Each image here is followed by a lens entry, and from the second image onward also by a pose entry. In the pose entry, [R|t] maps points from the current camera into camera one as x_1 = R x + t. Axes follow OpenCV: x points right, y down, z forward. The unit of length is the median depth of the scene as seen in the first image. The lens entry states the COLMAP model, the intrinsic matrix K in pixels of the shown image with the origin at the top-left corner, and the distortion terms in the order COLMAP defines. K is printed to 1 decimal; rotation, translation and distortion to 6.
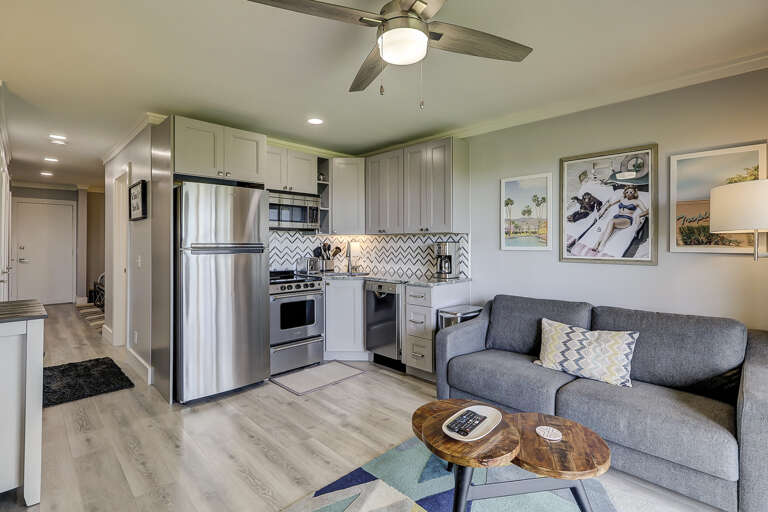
lens RADIAL K [[362.2, 0, 379.4], [0, 362.2, 248.7], [0, 0, 1]] dist [-0.003919, 0.000885]
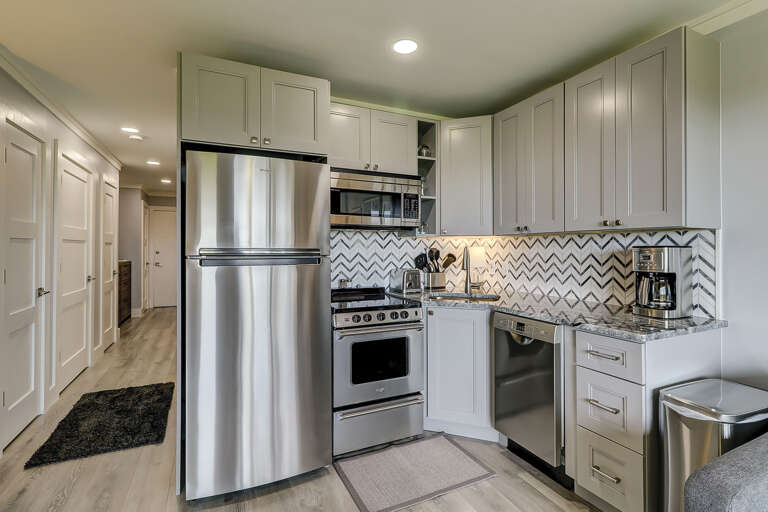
lens RADIAL K [[362.2, 0, 366.0], [0, 362.2, 245.5], [0, 0, 1]] dist [-0.003919, 0.000885]
pose [[0.929423, -0.002161, -0.369010, -0.013716], [-0.006496, 0.999732, -0.022215, -0.005579], [0.368959, 0.023044, 0.929160, 0.380764]]
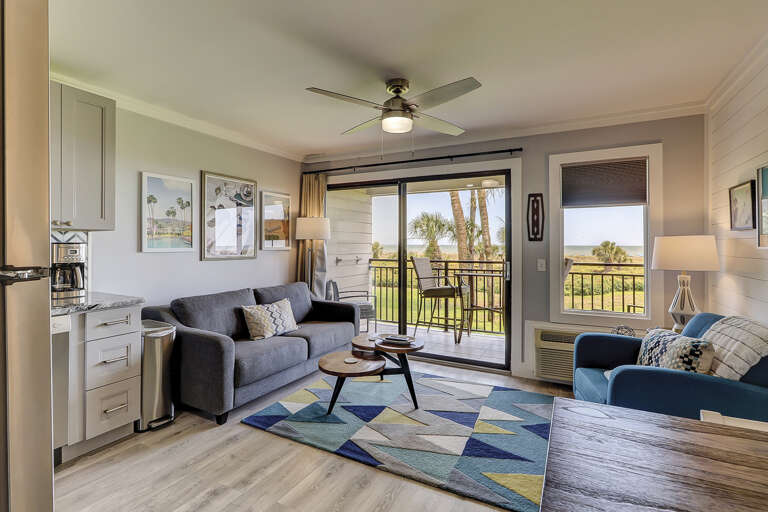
lens RADIAL K [[362.2, 0, 384.2], [0, 362.2, 250.0], [0, 0, 1]] dist [-0.003919, 0.000885]
pose [[-0.290319, -0.012975, 0.956842, -0.631708], [0.015374, 0.999716, 0.018221, -0.008536], [-0.956807, 0.020000, -0.290037, 0.652442]]
